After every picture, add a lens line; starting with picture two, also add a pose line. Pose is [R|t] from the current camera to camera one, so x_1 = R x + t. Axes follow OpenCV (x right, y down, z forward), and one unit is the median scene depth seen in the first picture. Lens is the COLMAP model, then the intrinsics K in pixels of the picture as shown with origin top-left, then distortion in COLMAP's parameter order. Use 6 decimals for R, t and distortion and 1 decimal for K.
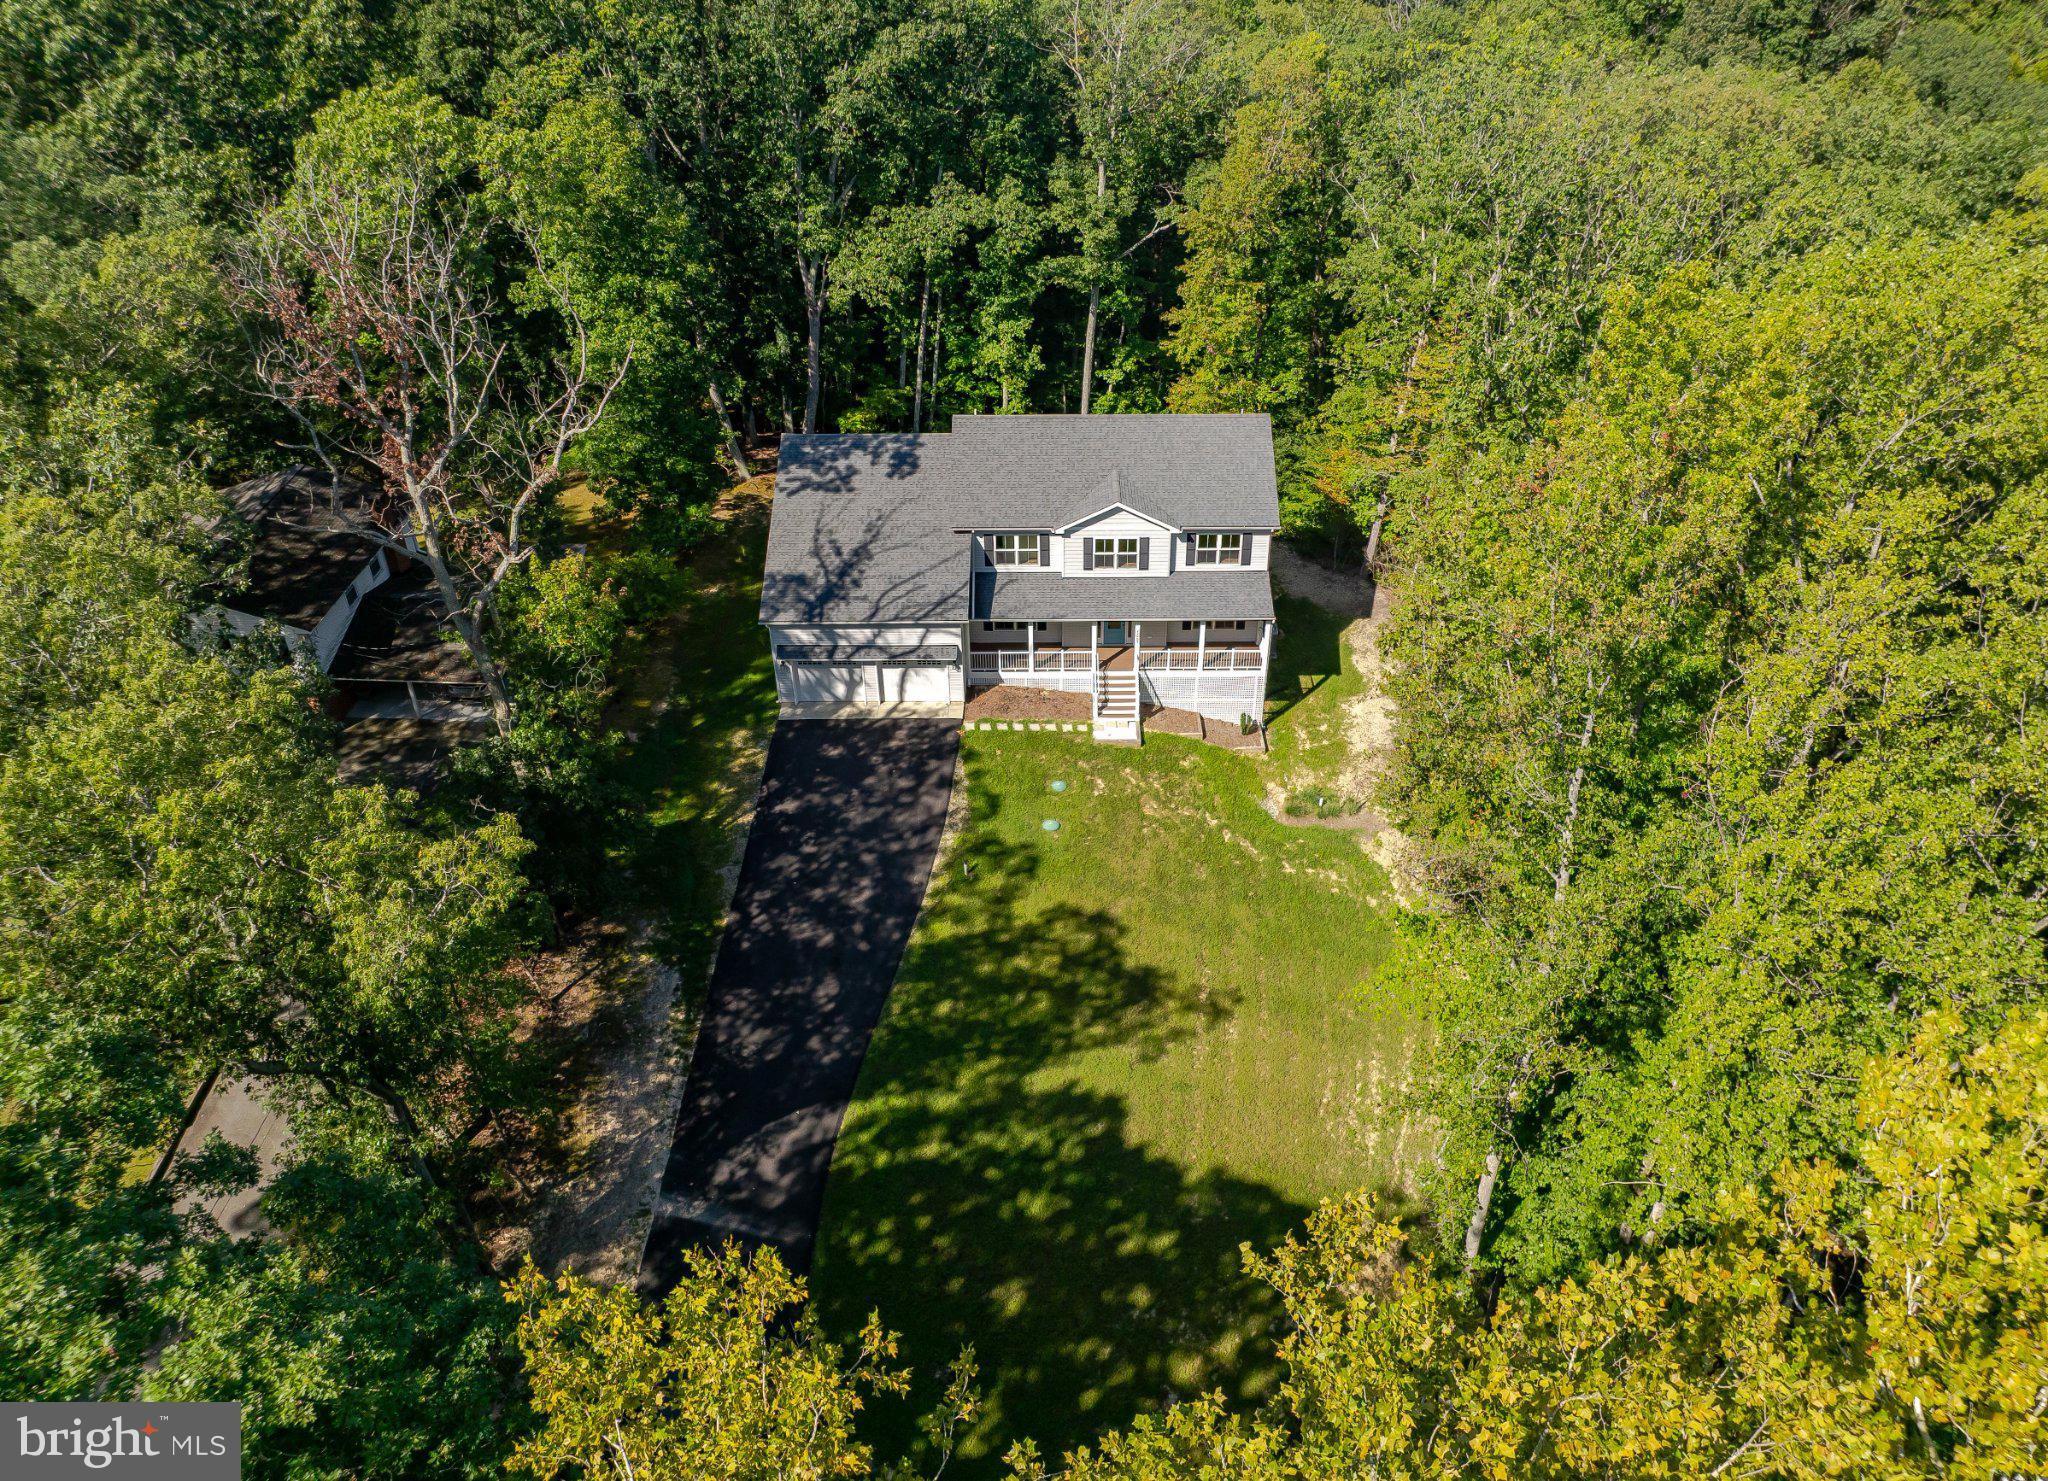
lens RADIAL K [[1499.6, 0, 1057.3], [0, 1499.6, 687.8], [0, 0, 1]] dist [-0.012745, -0.005958]
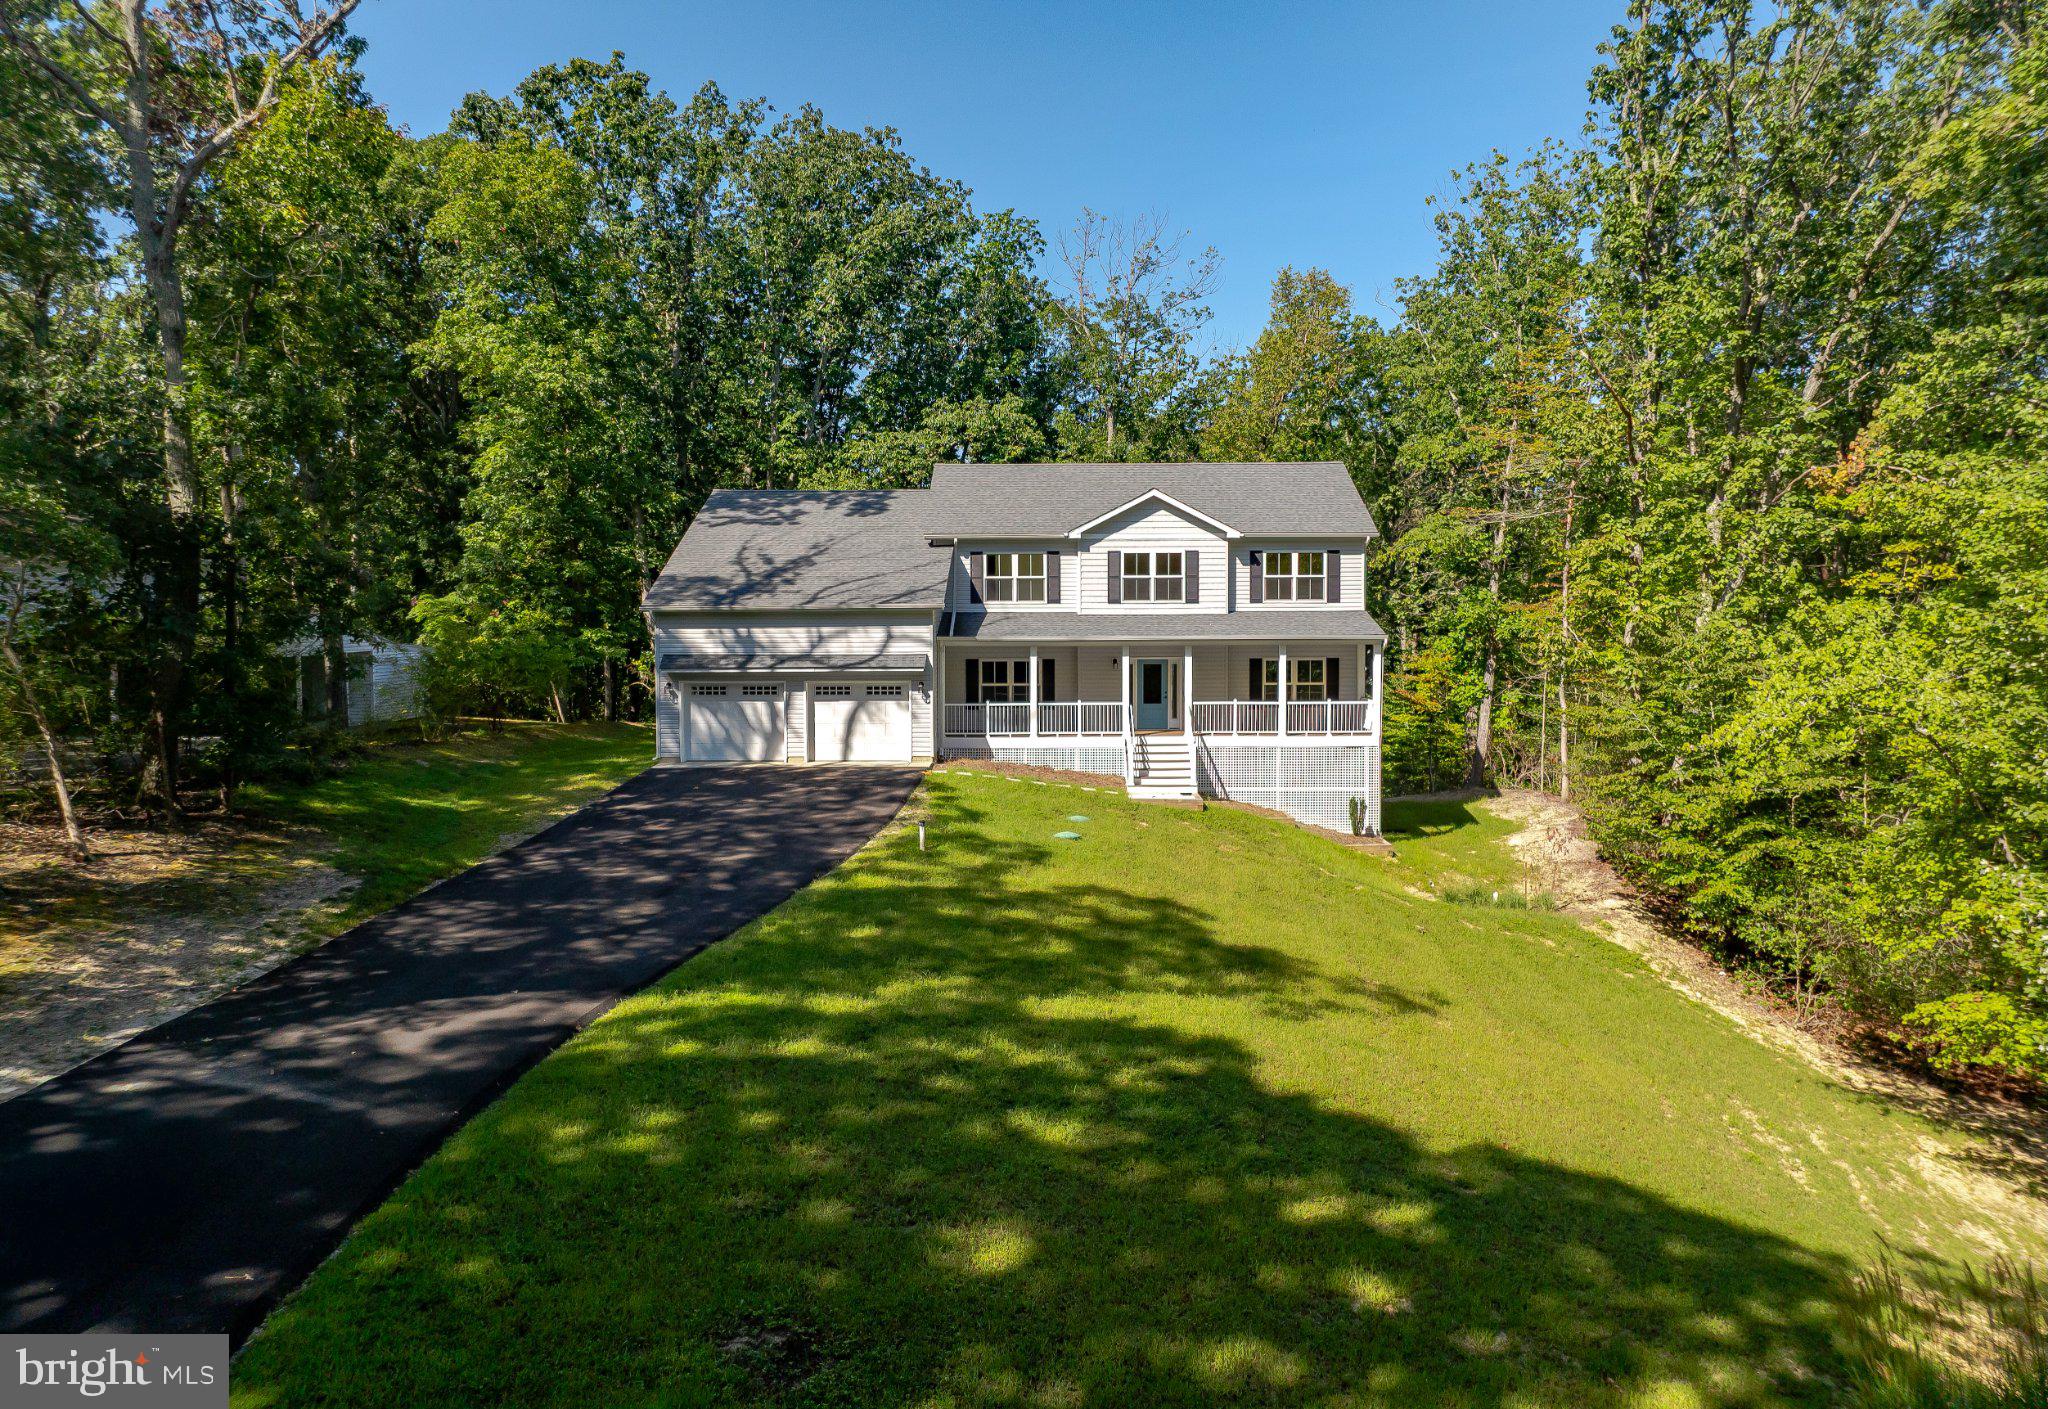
lens RADIAL K [[1401.9, 0, 1005.1], [0, 1401.9, 721.7], [0, 0, 1]] dist [-0.006799, -0.000335]
pose [[0.999526, -0.003135, -0.030642, -0.011404], [-0.013148, 0.856203, -0.516472, 0.319568], [0.027855, 0.516630, 0.855756, 0.456980]]
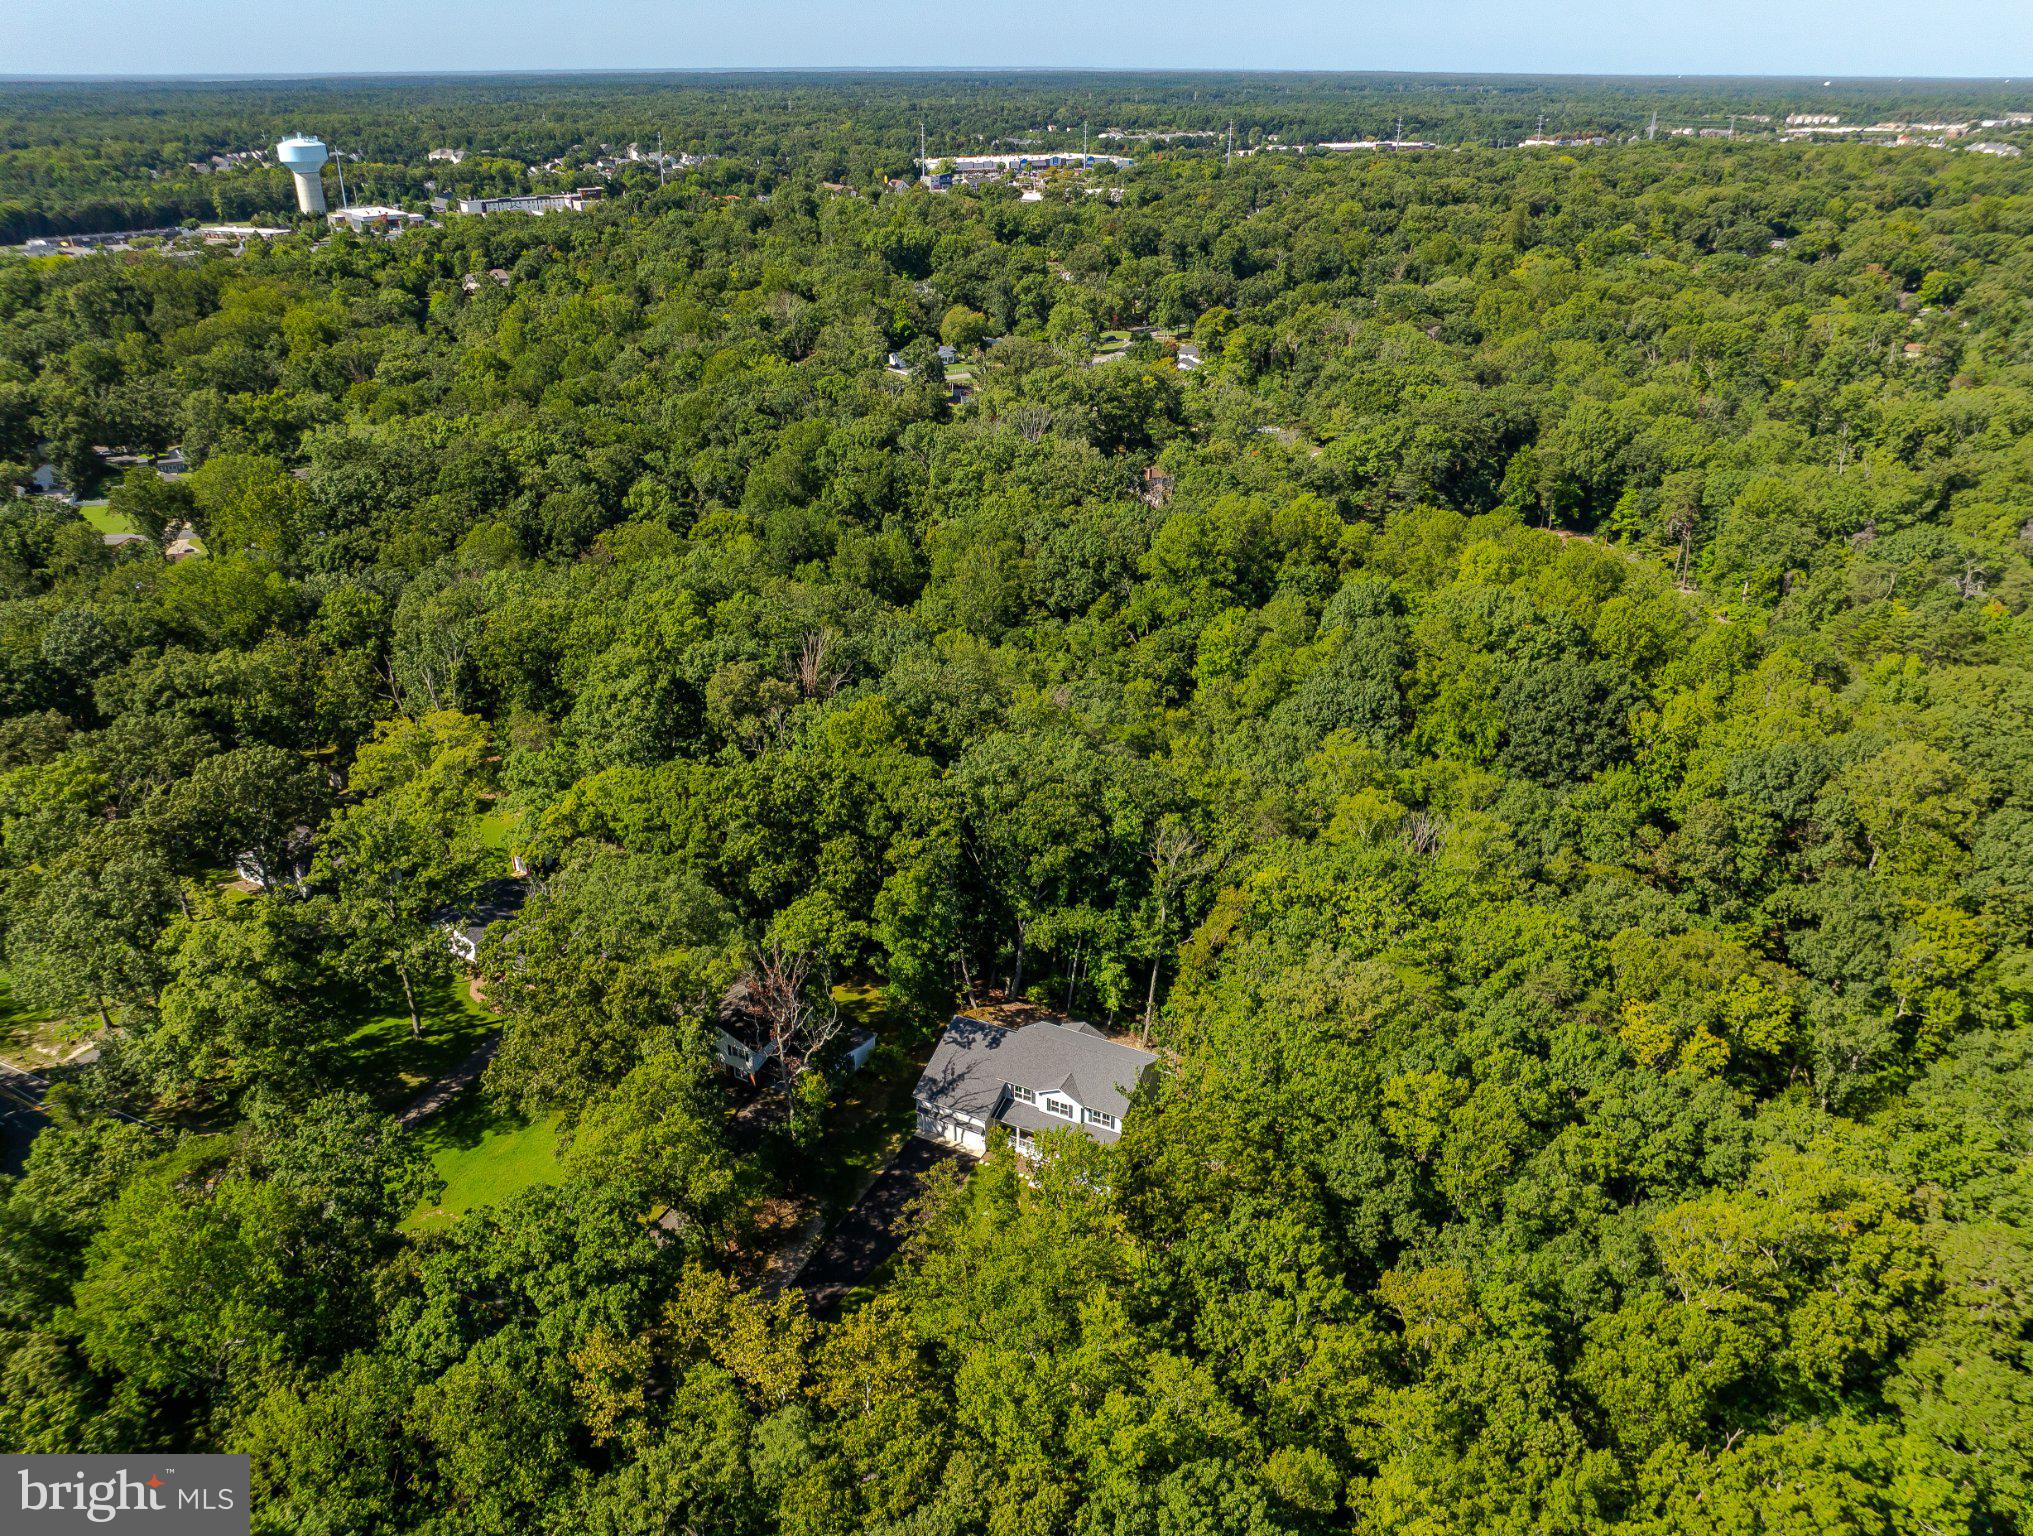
lens RADIAL K [[1446.8, 0, 1031.6], [0, 1446.8, 768.7], [0, 0, 1]] dist [-0.042135, 0.001027]
pose [[0.897441, 0.201105, -0.392627, 0.775811], [-0.262633, 0.958689, -0.109267, -0.338499], [0.354433, 0.201178, 0.913184, -1.171496]]
